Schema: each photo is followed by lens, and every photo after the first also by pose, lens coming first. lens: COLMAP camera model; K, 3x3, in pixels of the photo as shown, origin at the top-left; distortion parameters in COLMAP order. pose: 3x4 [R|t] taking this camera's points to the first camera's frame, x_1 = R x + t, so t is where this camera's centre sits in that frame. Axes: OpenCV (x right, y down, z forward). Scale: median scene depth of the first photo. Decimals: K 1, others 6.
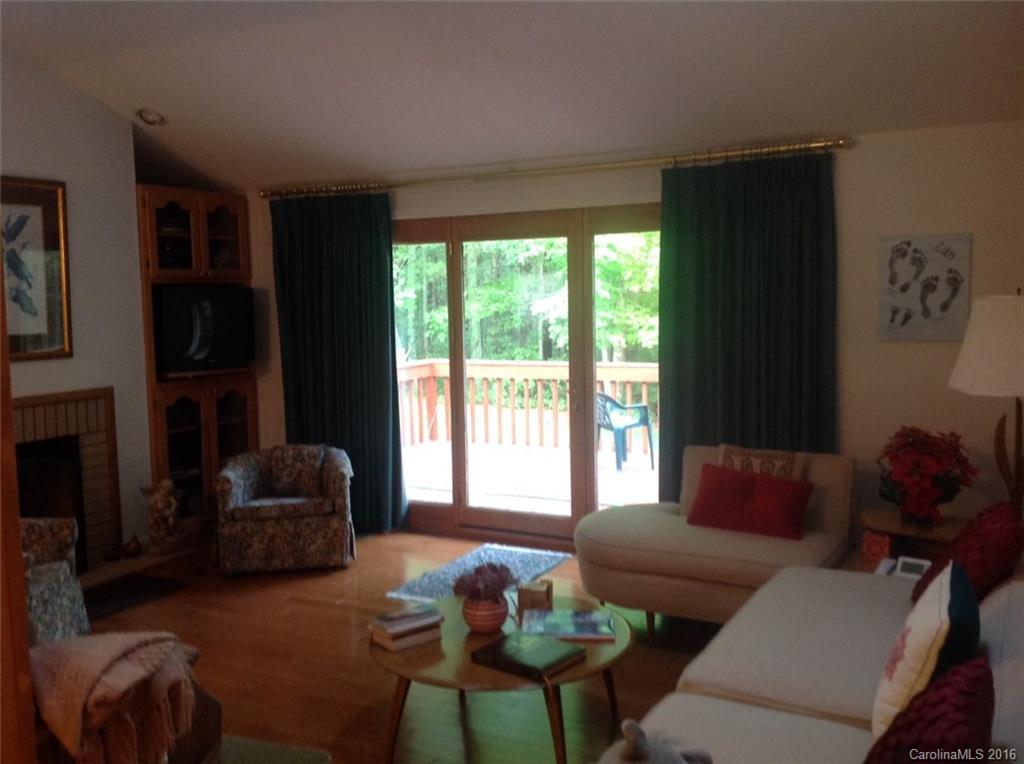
lens RADIAL K [[962.8, 0, 512.0], [0, 962.8, 382.0], [0, 0, 1]] dist [0.141800, -0.291408]
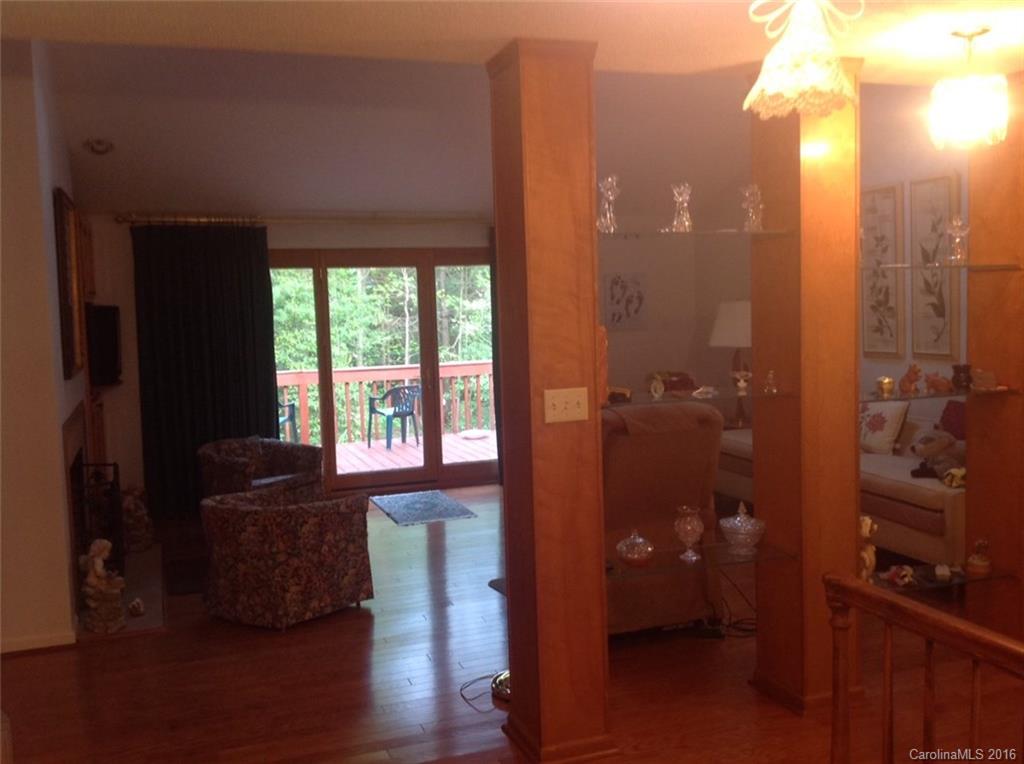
lens RADIAL K [[962.8, 0, 512.0], [0, 962.8, 382.0], [0, 0, 1]] dist [0.141800, -0.291408]
pose [[0.655380, -0.060222, 0.752894, -0.988015], [0.092130, 0.995747, -0.000550, 0.032672], [-0.749659, 0.069724, 0.658141, -0.029350]]
